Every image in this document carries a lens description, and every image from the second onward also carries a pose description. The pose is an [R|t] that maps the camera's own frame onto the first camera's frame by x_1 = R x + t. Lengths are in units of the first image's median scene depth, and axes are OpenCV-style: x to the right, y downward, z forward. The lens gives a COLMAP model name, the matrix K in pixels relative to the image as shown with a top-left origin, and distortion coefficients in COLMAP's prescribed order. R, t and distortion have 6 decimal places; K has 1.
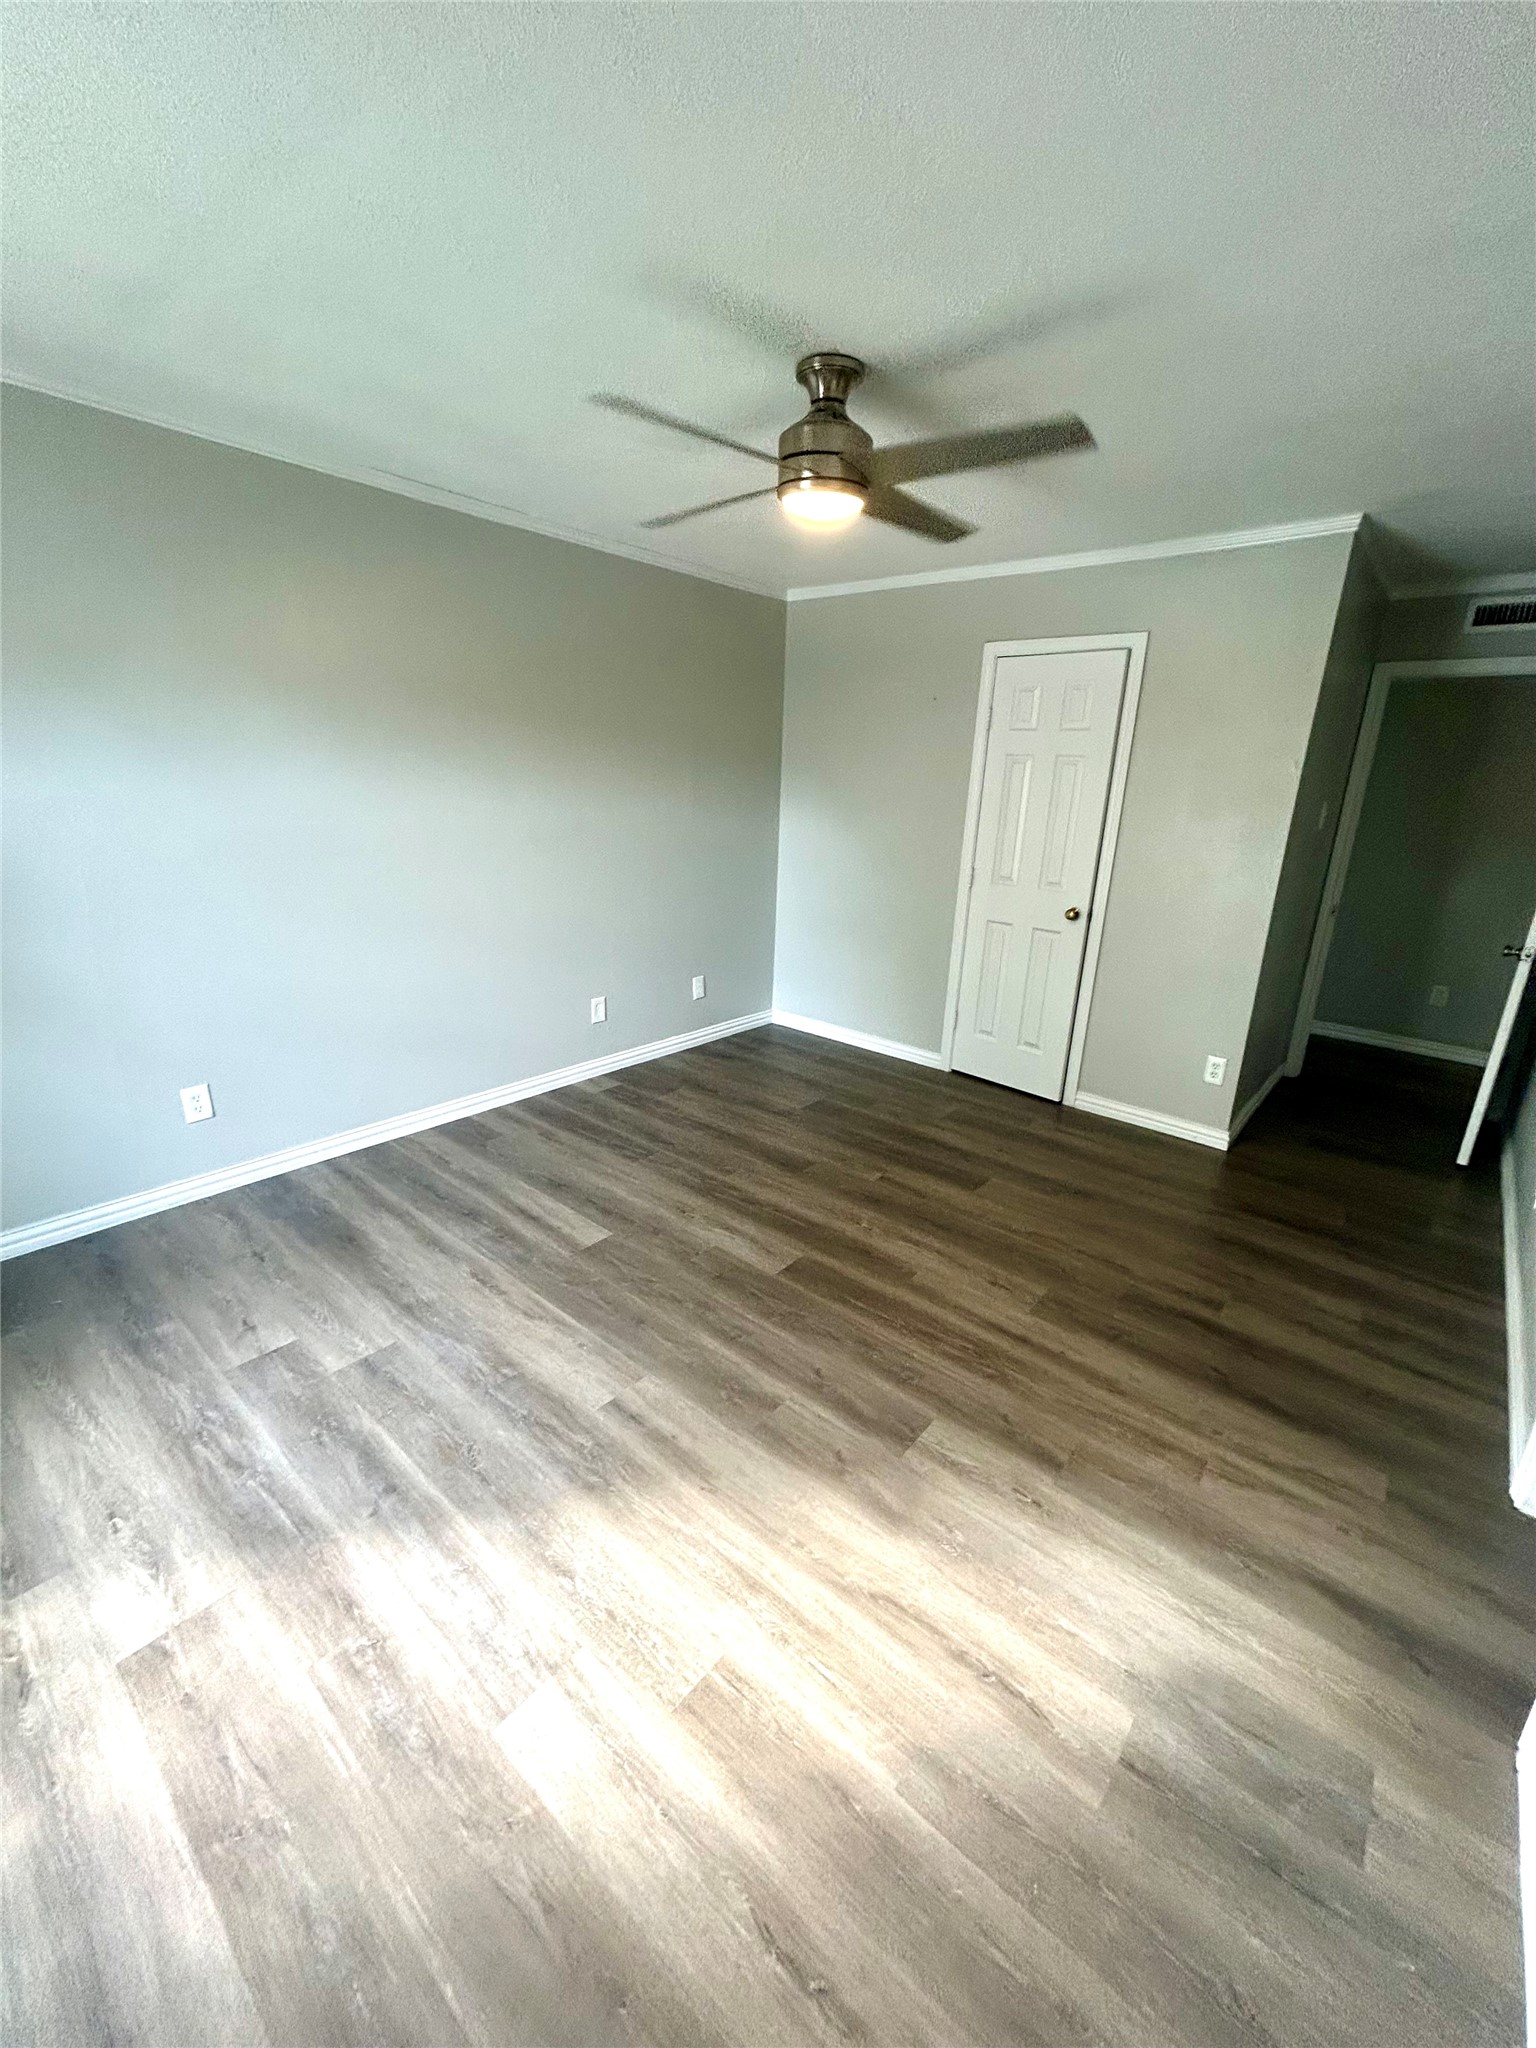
lens RADIAL K [[819.4, 0, 768.0], [0, 819.4, 1024.0], [0, 0, 1]] dist [-0.023296, 0.000247]
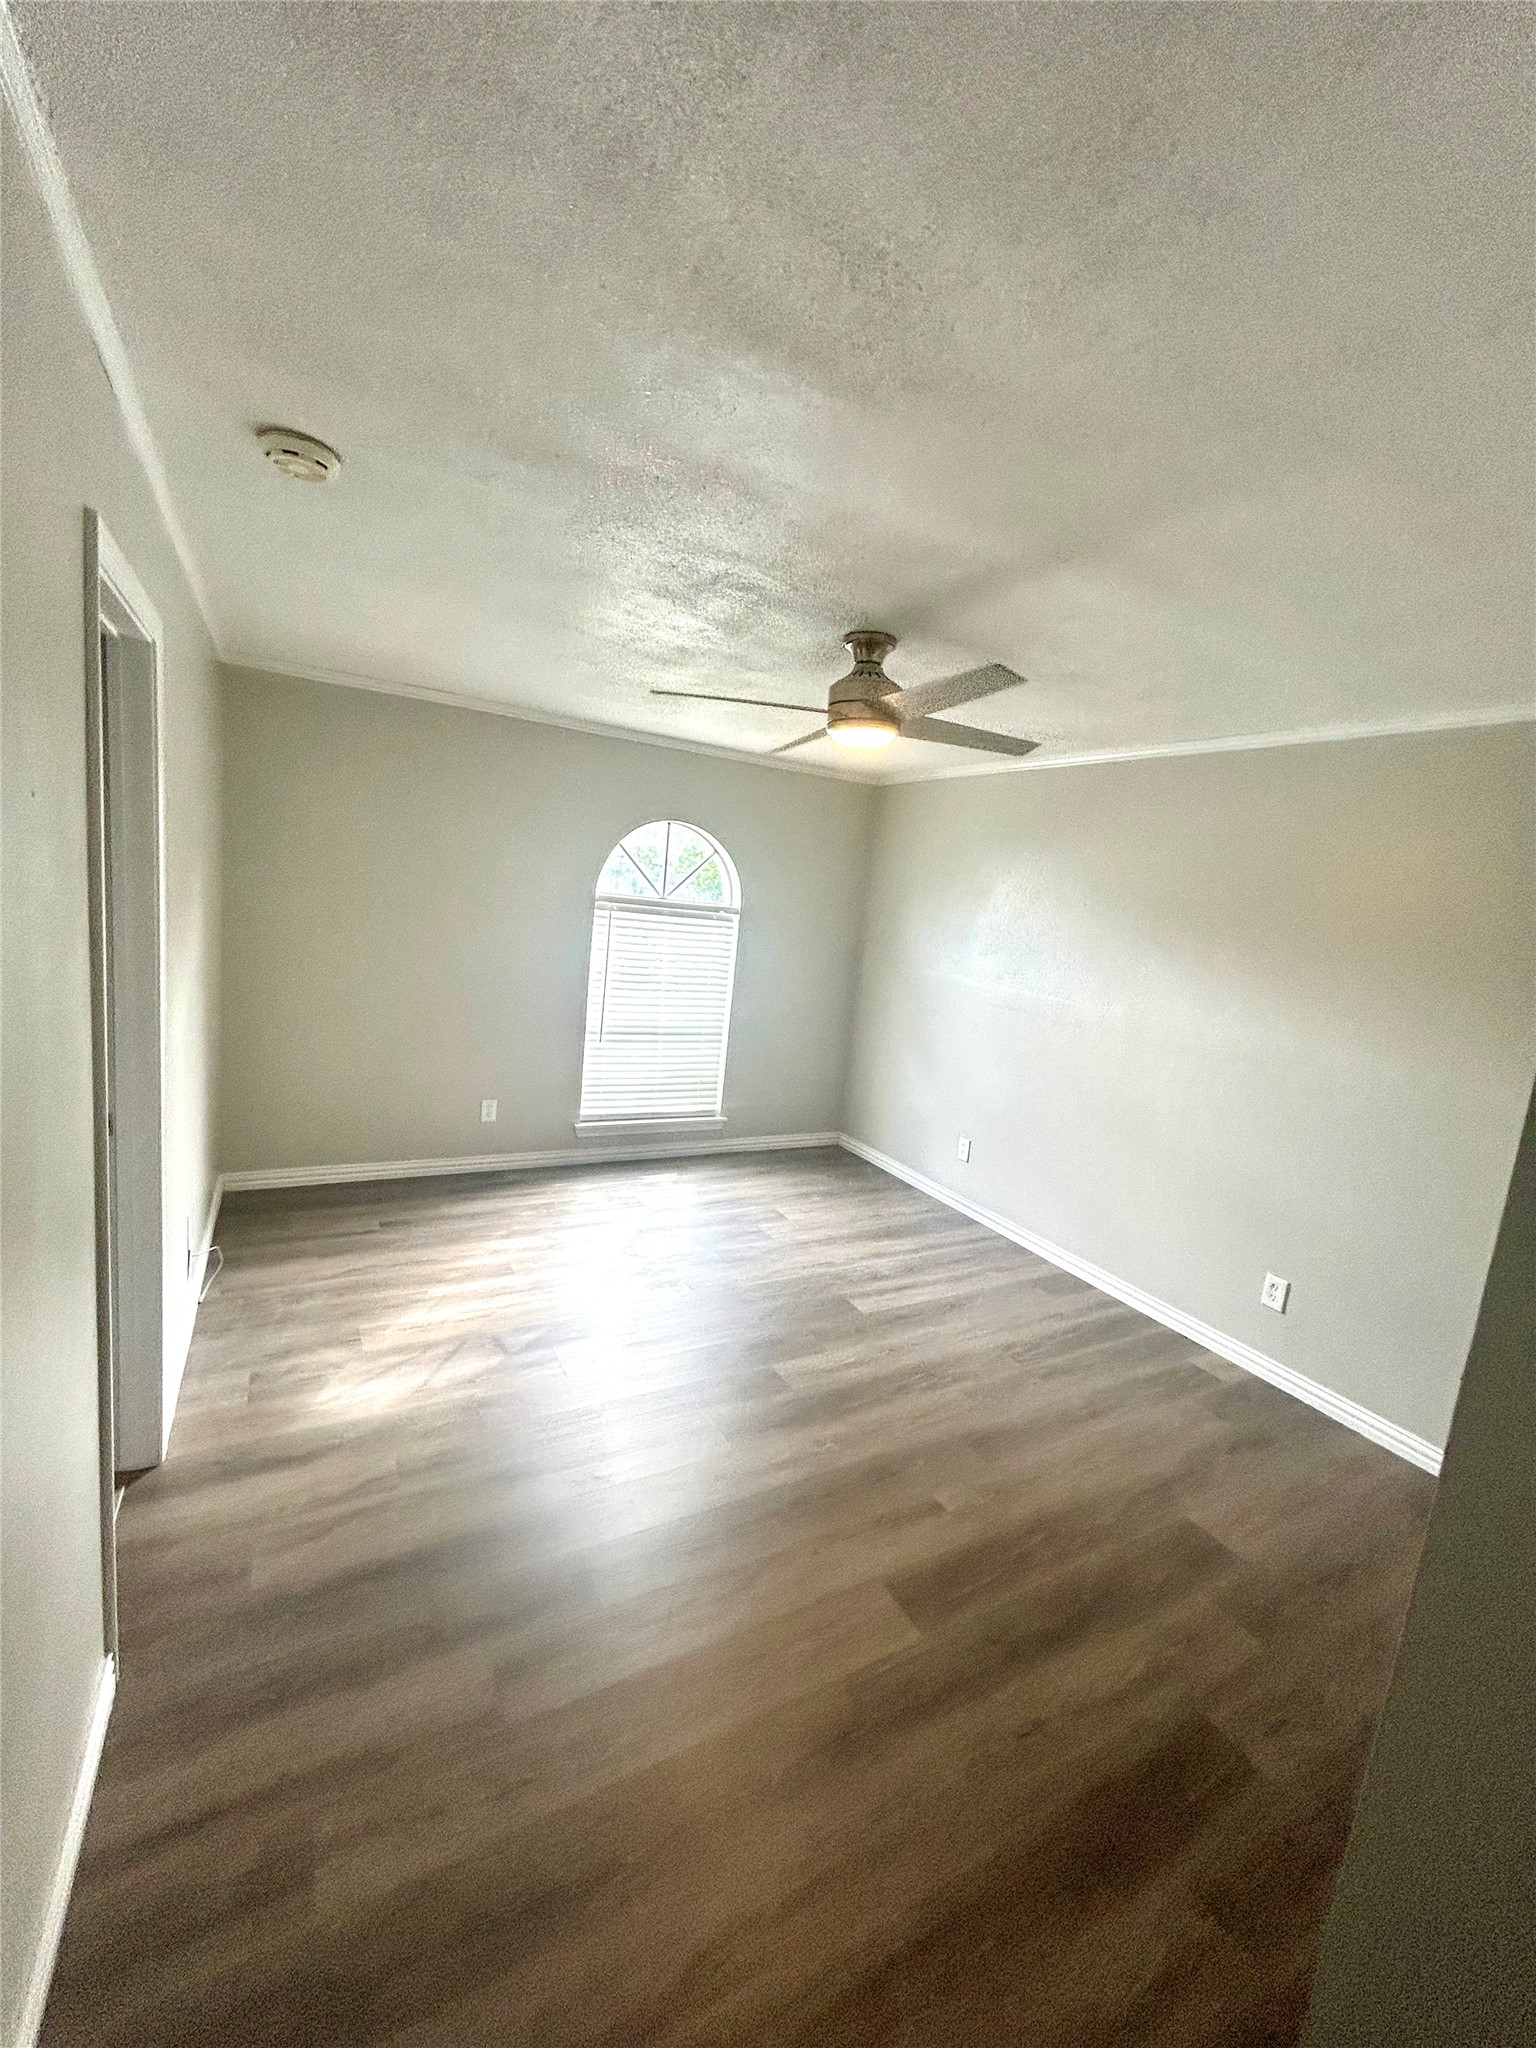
lens RADIAL K [[829.2, 0, 768.0], [0, 829.2, 1024.0], [0, 0, 1]] dist [0.001151, 0.001345]
pose [[-0.347945, 0.080100, -0.934087, 0.937353], [-0.375643, 0.900957, 0.217185, -0.331576], [0.858969, 0.426451, -0.283394, 0.999653]]
